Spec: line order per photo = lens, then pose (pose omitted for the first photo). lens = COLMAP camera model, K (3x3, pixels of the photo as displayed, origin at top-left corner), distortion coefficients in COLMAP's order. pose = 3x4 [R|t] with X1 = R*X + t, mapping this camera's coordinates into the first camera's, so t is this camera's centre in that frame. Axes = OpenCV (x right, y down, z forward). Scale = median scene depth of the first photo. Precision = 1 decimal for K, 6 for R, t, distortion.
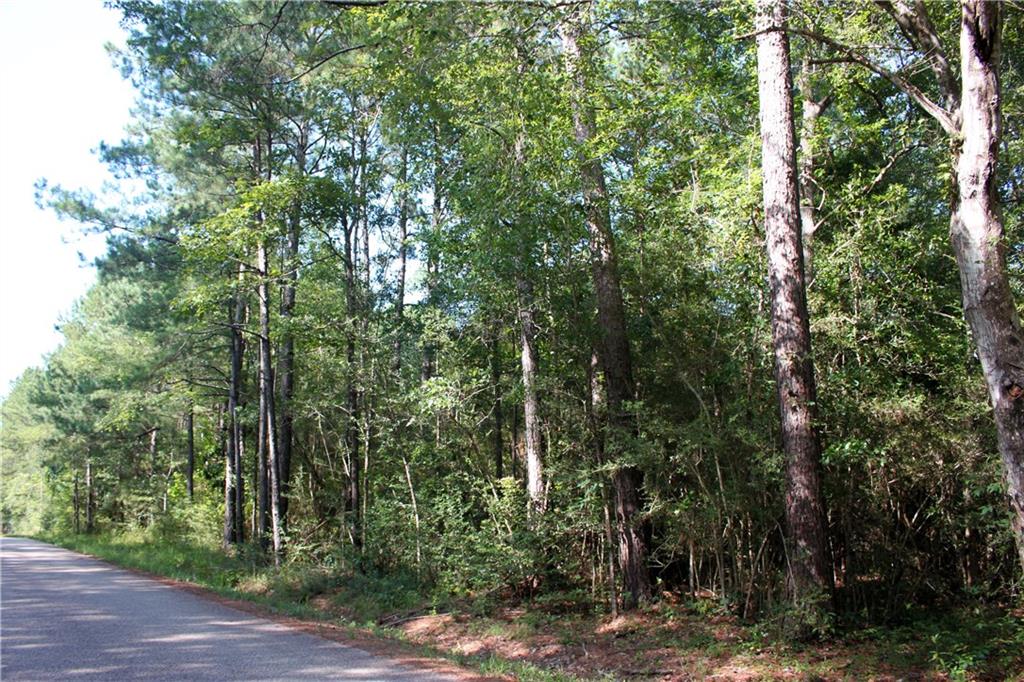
lens RADIAL K [[863.7, 0, 512.0], [0, 863.7, 341.0], [0, 0, 1]] dist [-0.142111, 0.116935]
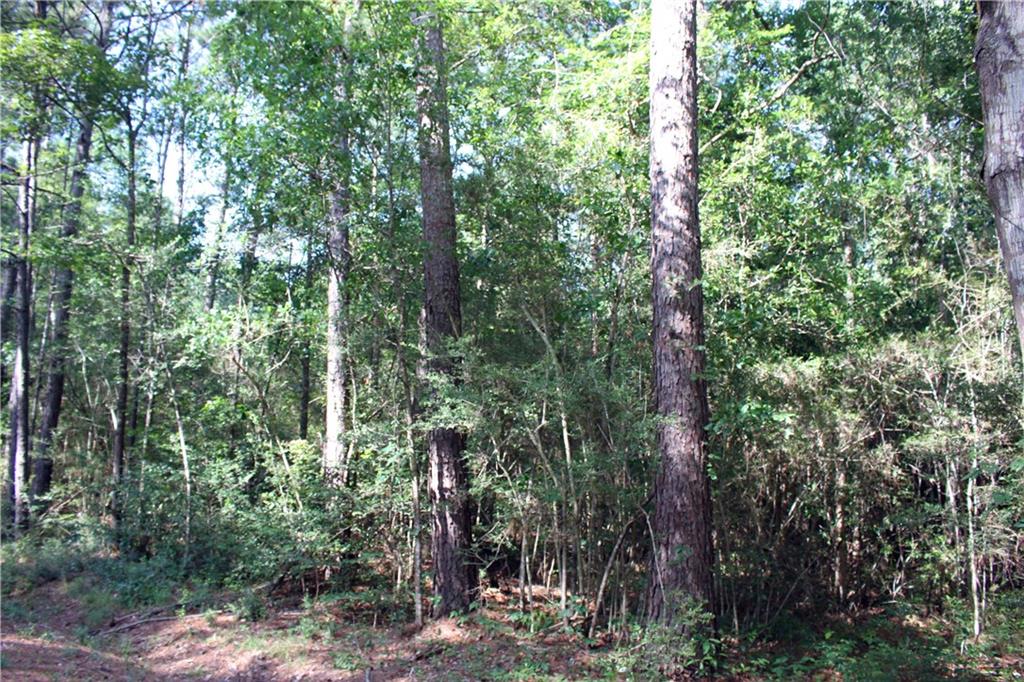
lens RADIAL K [[863.7, 0, 512.0], [0, 863.7, 341.0], [0, 0, 1]] dist [-0.142111, 0.116935]
pose [[0.981893, 0.061331, 0.179231, 0.049594], [-0.065465, 0.997706, 0.017241, 0.051103], [-0.177763, -0.028662, 0.983656, 0.242359]]
